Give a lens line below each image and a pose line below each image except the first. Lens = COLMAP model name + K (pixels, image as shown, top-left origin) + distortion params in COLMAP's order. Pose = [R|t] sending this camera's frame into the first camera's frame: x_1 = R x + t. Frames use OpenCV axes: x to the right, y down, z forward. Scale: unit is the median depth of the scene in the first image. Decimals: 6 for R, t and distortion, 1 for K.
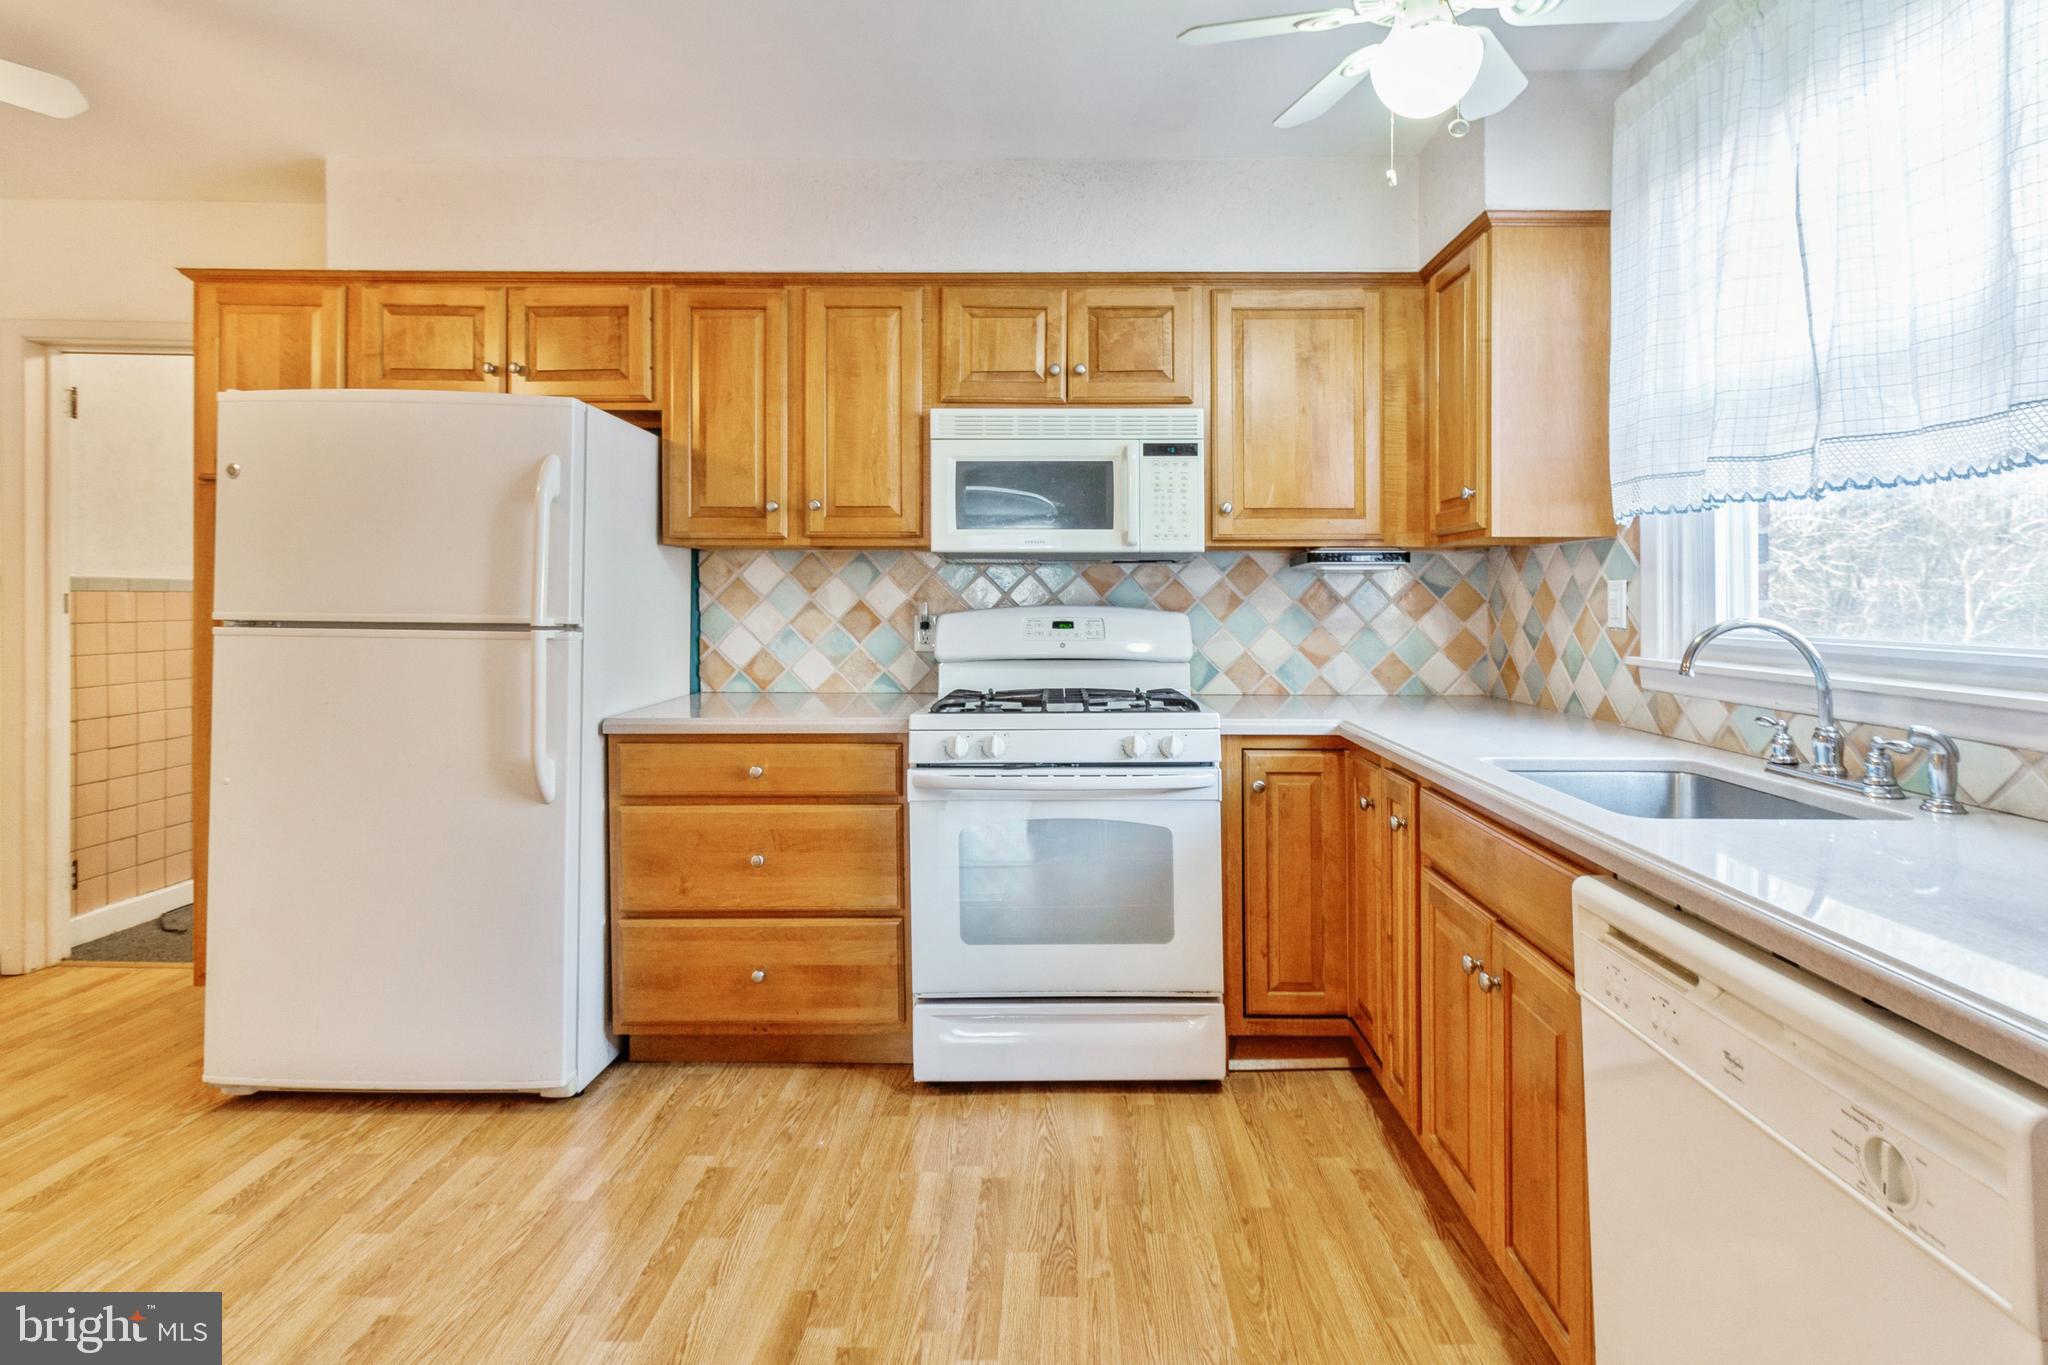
lens RADIAL K [[965.7, 0, 1054.2], [0, 965.7, 614.1], [0, 0, 1]] dist [0.005206, 0.000341]
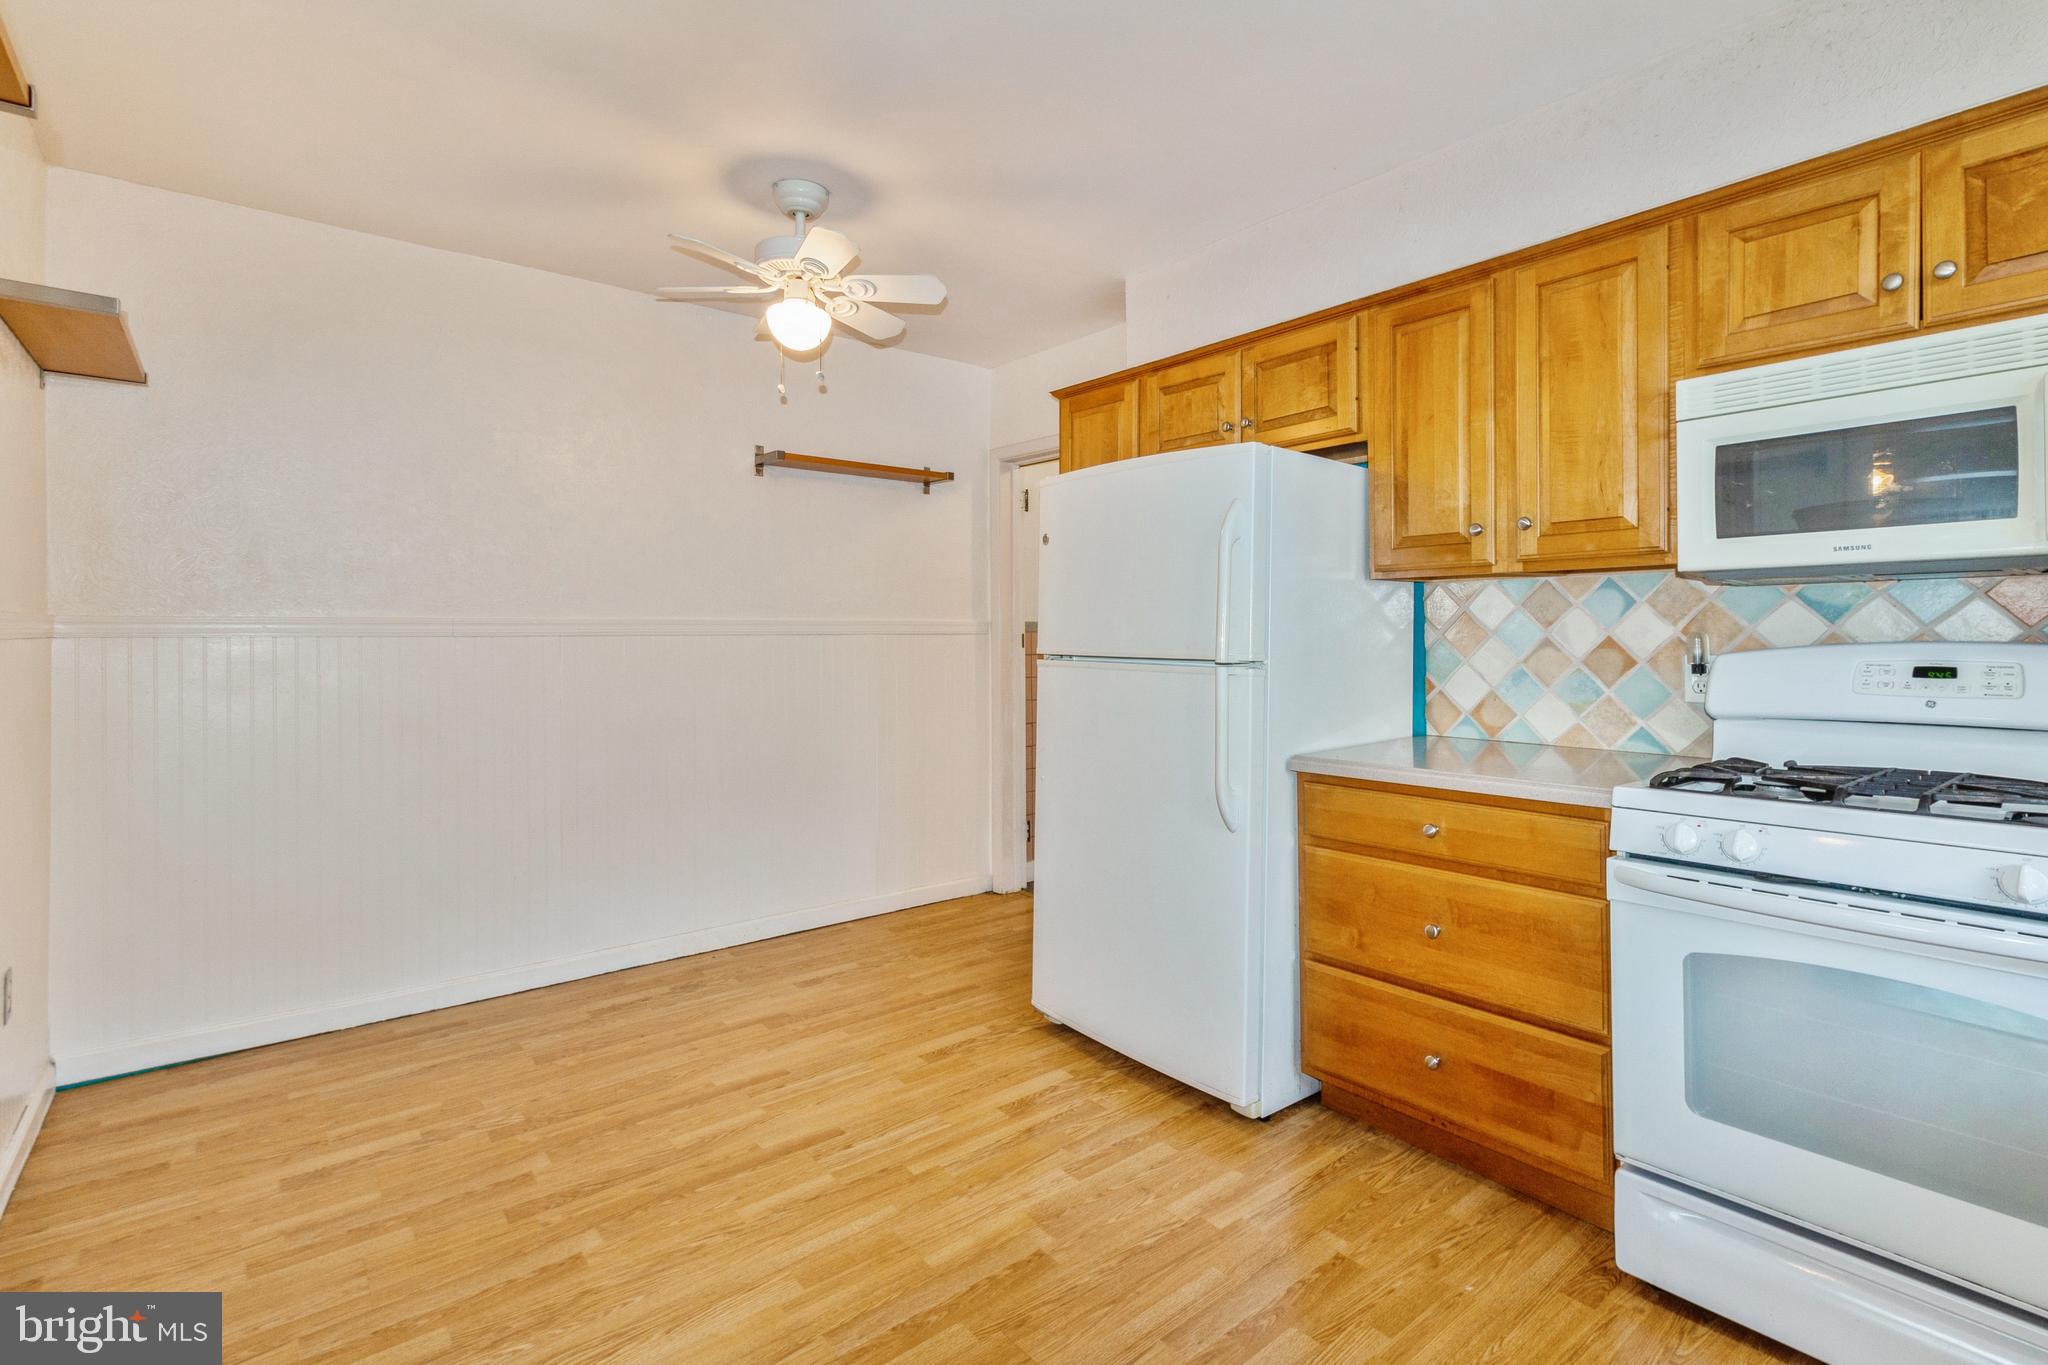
lens RADIAL K [[965.7, 0, 1084.1], [0, 965.7, 643.2], [0, 0, 1]] dist [0.005206, 0.000341]
pose [[0.659764, 0.000404, -0.751473, 0.143787], [-0.002254, 0.999996, -0.001441, -0.007276], [0.751470, 0.002644, 0.659762, 0.168469]]
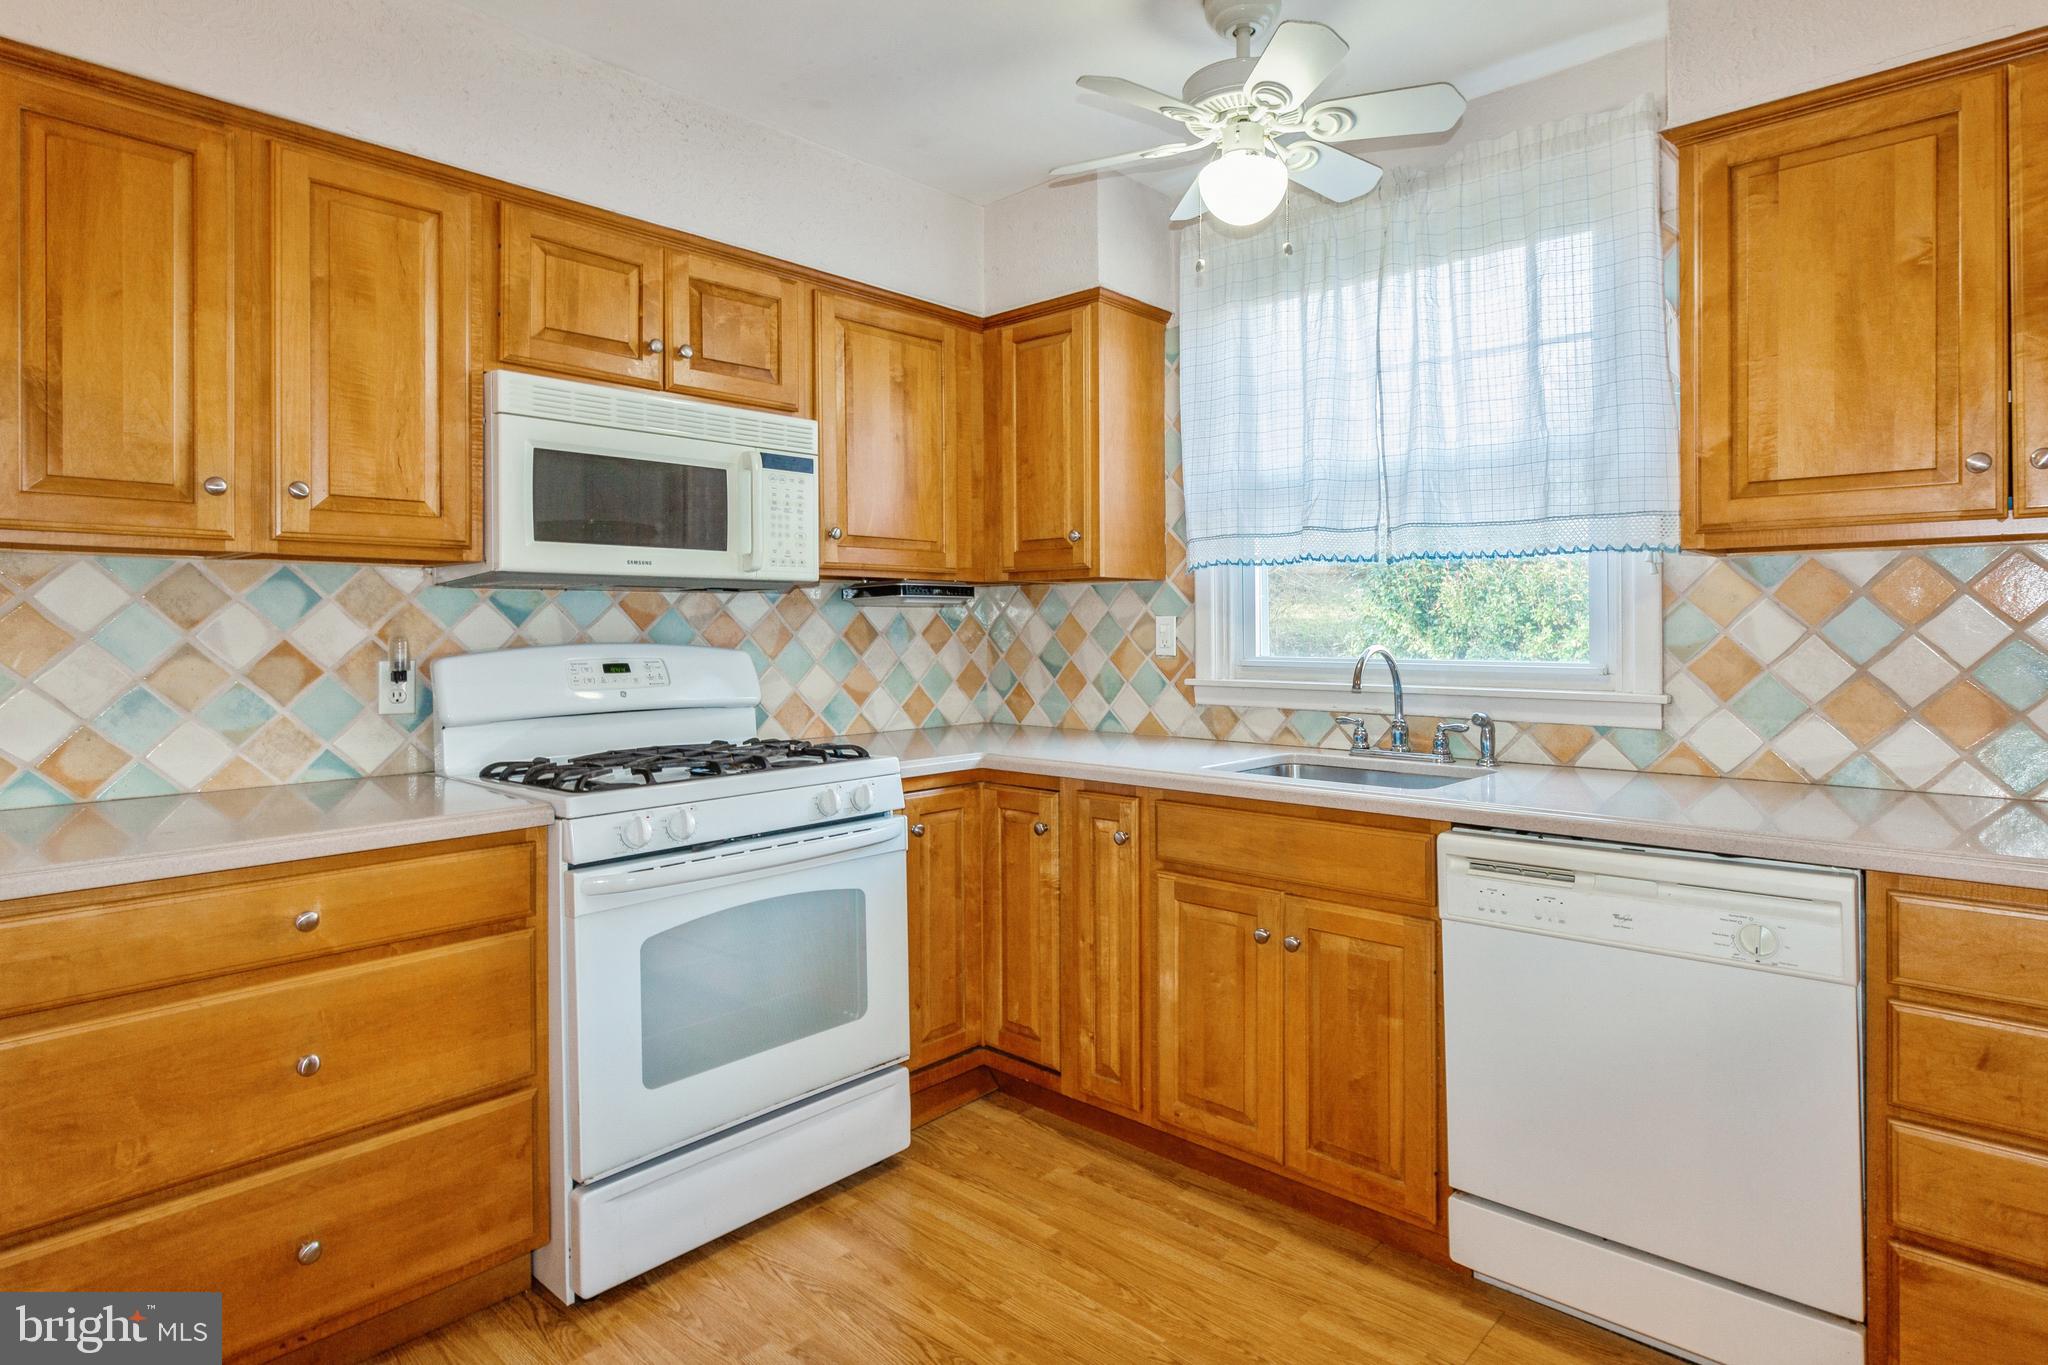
lens RADIAL K [[1099.9, 0, 1038.6], [0, 1099.9, 637.7], [0, 0, 1]] dist [-0.002991, 0.001970]
pose [[0.675634, -0.010924, 0.737156, -0.488349], [0.015681, 0.999877, 0.000444, -0.010072], [-0.737070, 0.011259, 0.675722, 0.173902]]
